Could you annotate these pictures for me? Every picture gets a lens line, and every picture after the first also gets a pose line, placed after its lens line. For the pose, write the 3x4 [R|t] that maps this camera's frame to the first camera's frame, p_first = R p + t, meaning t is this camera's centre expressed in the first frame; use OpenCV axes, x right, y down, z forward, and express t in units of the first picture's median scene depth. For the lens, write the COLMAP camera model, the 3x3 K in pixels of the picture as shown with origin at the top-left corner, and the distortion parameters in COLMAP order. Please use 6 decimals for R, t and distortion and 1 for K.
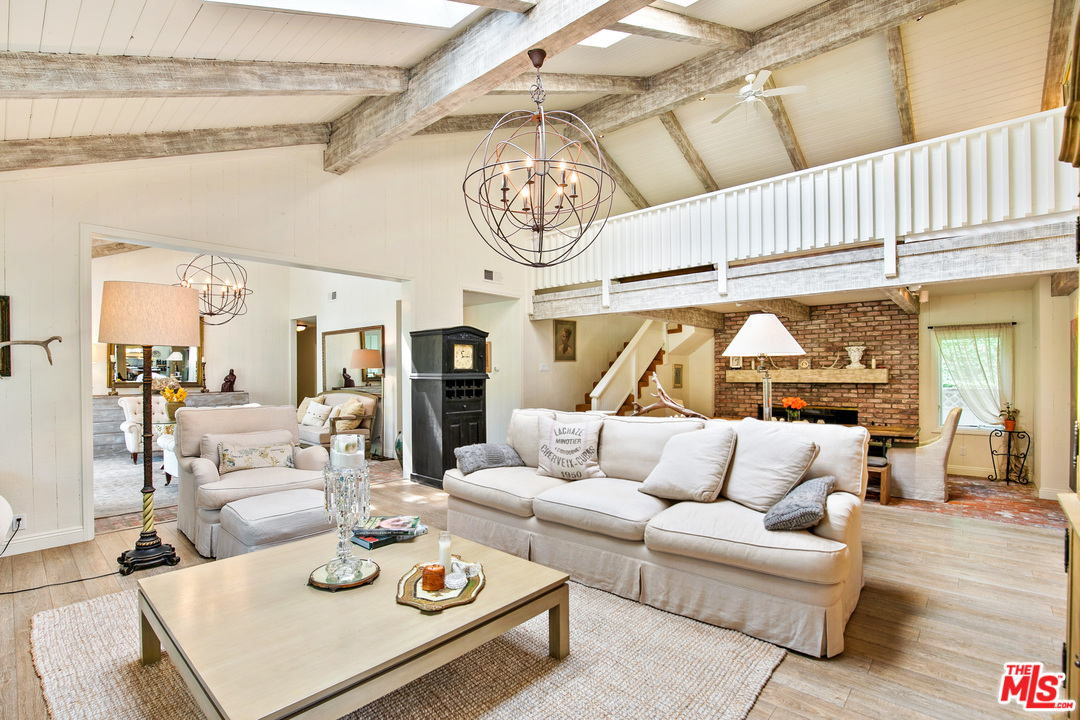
lens RADIAL K [[493.5, 0, 553.5], [0, 493.5, 377.3], [0, 0, 1]] dist [-0.012188, 0.000432]
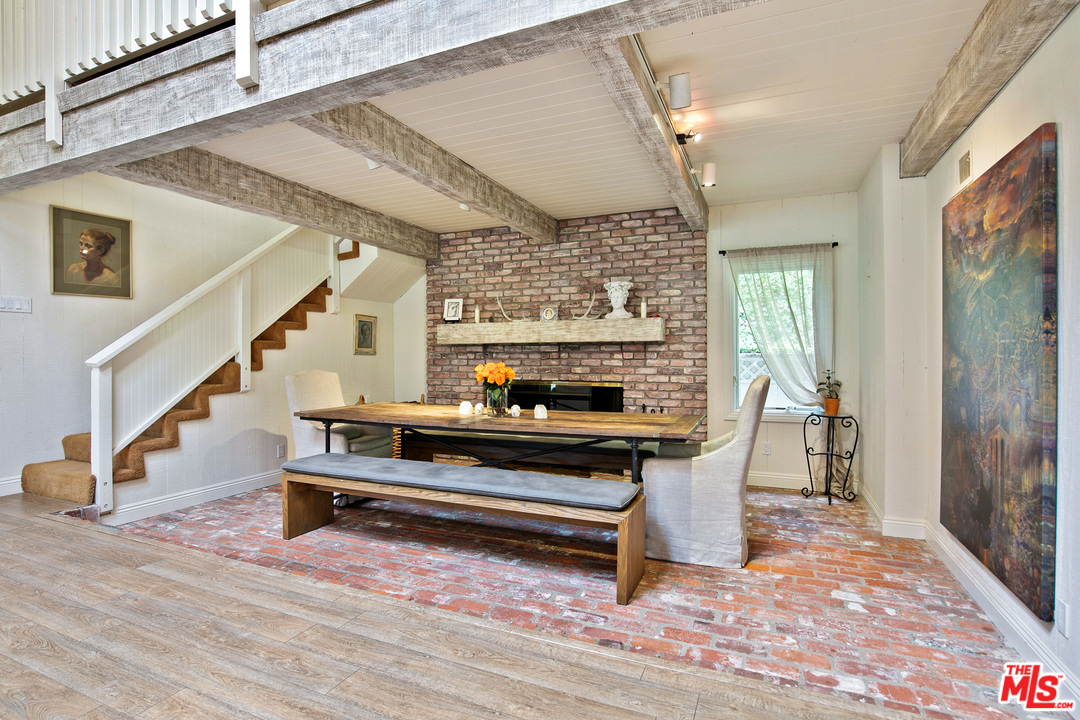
lens RADIAL K [[525.1, 0, 535.5], [0, 525.1, 354.7], [0, 0, 1]] dist [-0.013433, -0.001333]
pose [[0.956110, 0.003625, 0.292985, 0.328254], [-0.001536, 0.999972, -0.007359, 0.032674], [-0.293003, 0.006586, 0.956089, 0.409611]]
